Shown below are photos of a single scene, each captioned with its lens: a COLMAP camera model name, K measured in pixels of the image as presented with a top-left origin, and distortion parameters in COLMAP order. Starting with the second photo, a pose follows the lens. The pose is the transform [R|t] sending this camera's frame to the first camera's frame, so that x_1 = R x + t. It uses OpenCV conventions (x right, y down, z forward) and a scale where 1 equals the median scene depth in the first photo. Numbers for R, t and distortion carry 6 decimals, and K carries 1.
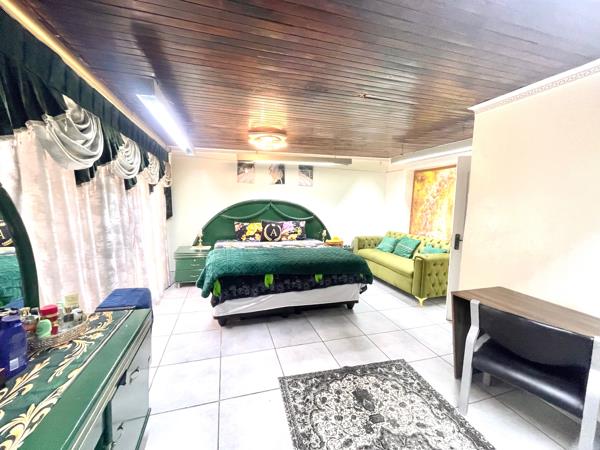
lens RADIAL K [[241.5, 0, 301.5], [0, 241.5, 222.6], [0, 0, 1]] dist [0.000721, 0.000160]
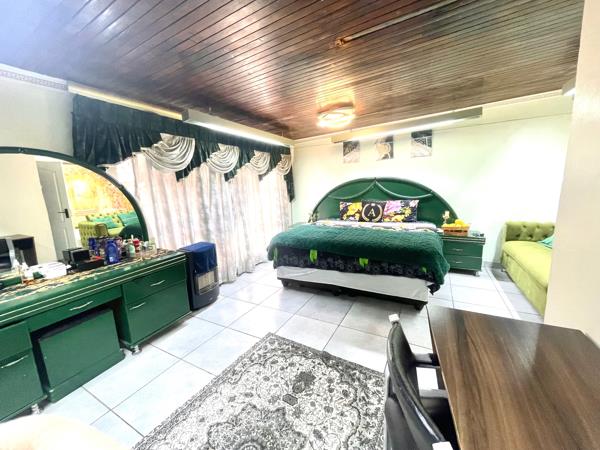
lens RADIAL K [[241.5, 0, 301.5], [0, 241.5, 222.6], [0, 0, 1]] dist [0.000721, 0.000160]
pose [[0.691810, 0.050220, -0.720332, 0.398389], [0.003438, 0.997338, 0.072834, 0.011274], [0.722072, -0.052864, 0.689795, 0.157585]]
